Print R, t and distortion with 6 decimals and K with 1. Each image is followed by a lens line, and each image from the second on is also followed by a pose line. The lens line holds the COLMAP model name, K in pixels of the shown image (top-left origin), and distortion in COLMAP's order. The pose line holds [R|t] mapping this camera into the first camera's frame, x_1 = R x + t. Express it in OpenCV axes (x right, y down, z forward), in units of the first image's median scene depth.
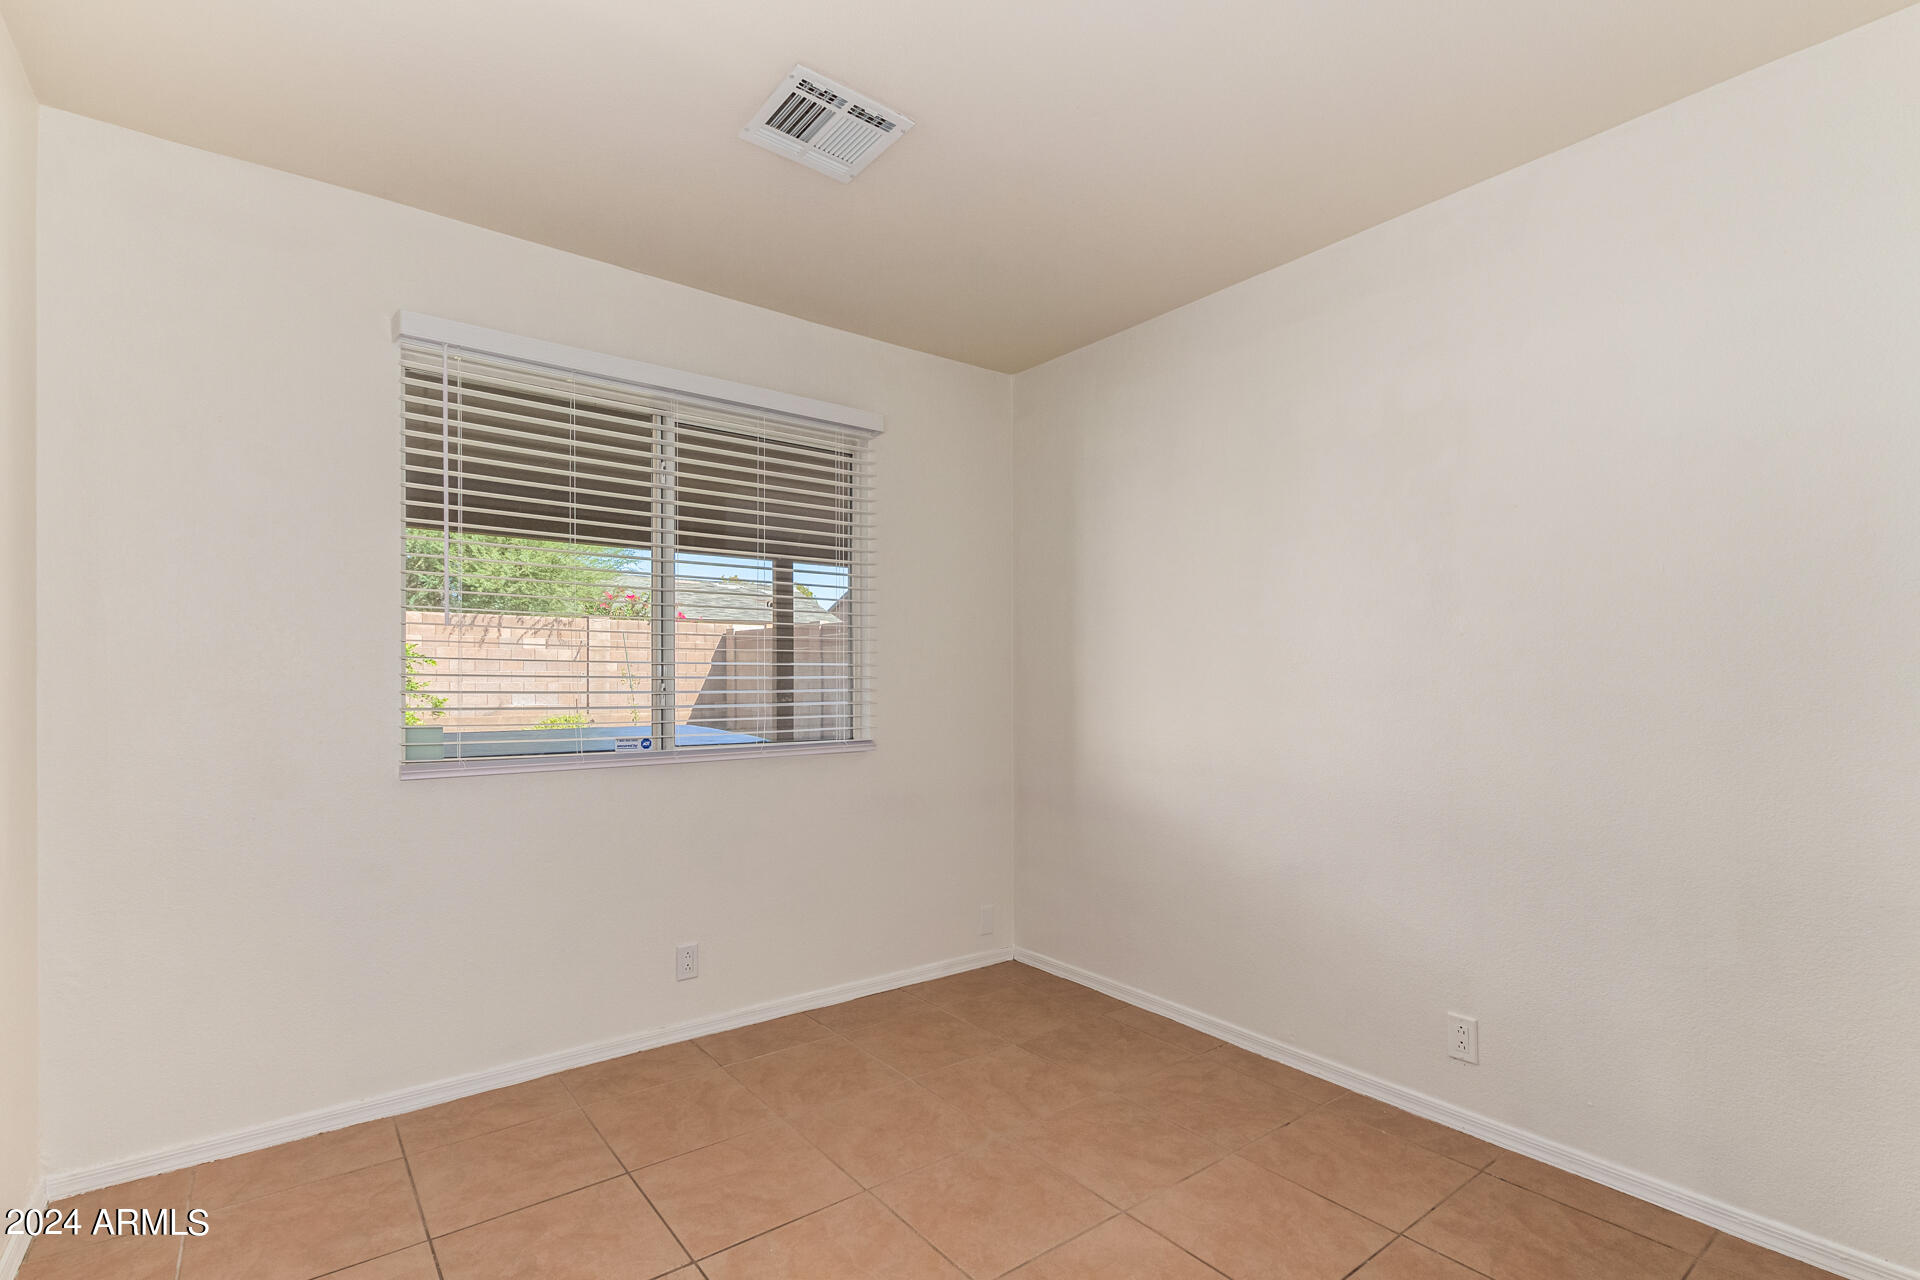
lens RADIAL K [[892.8, 0, 963.1], [0, 892.8, 678.5], [0, 0, 1]] dist [0.002706, -0.000175]
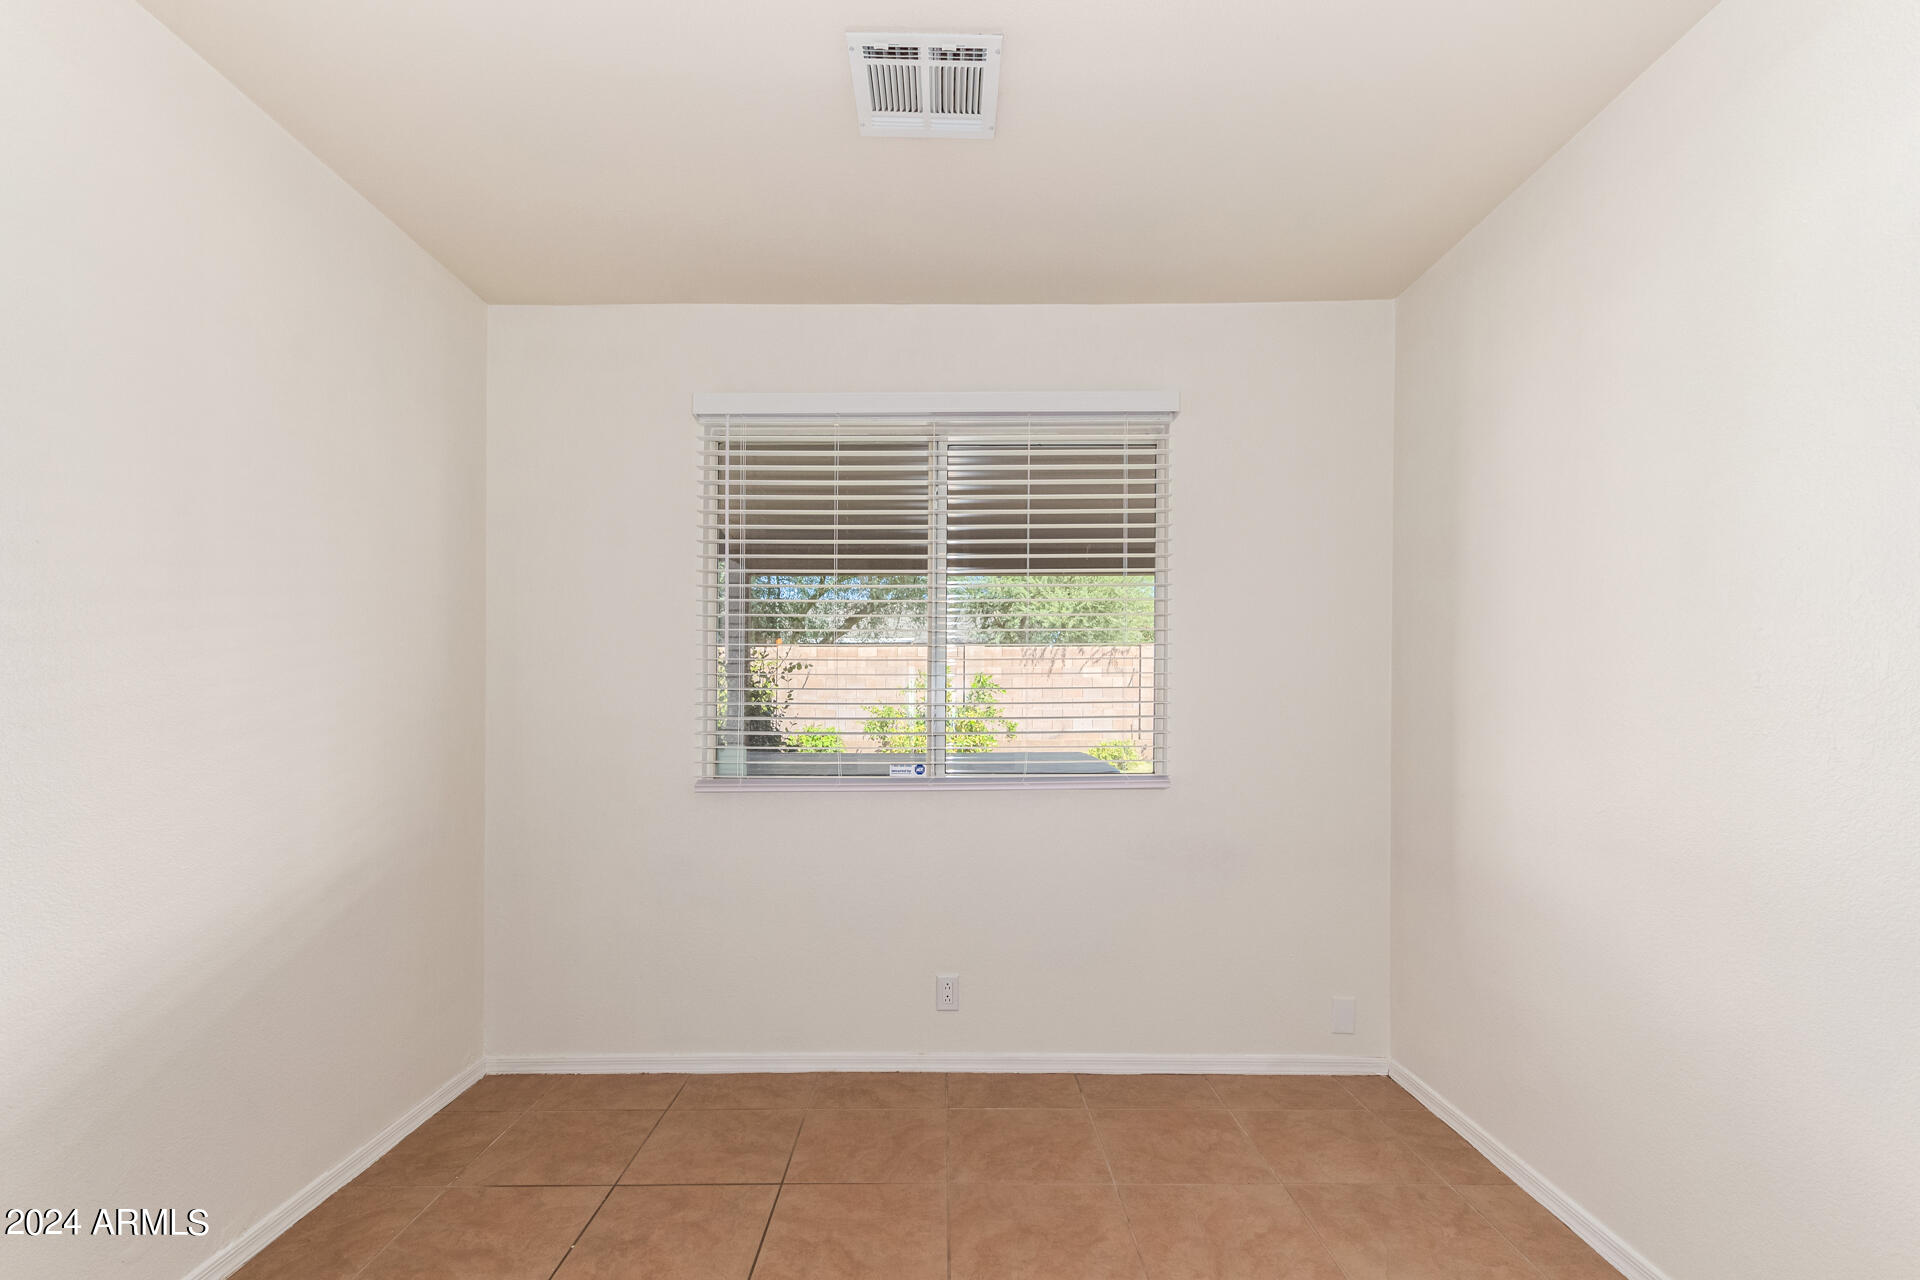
lens RADIAL K [[907.5, 0, 954.7], [0, 907.5, 710.5], [0, 0, 1]] dist [0.010359, 0.000277]
pose [[0.784241, -0.001415, -0.620455, 0.270826], [0.005502, 0.999974, 0.004674, 0.001521], [0.620432, -0.007079, 0.784228, 0.188957]]
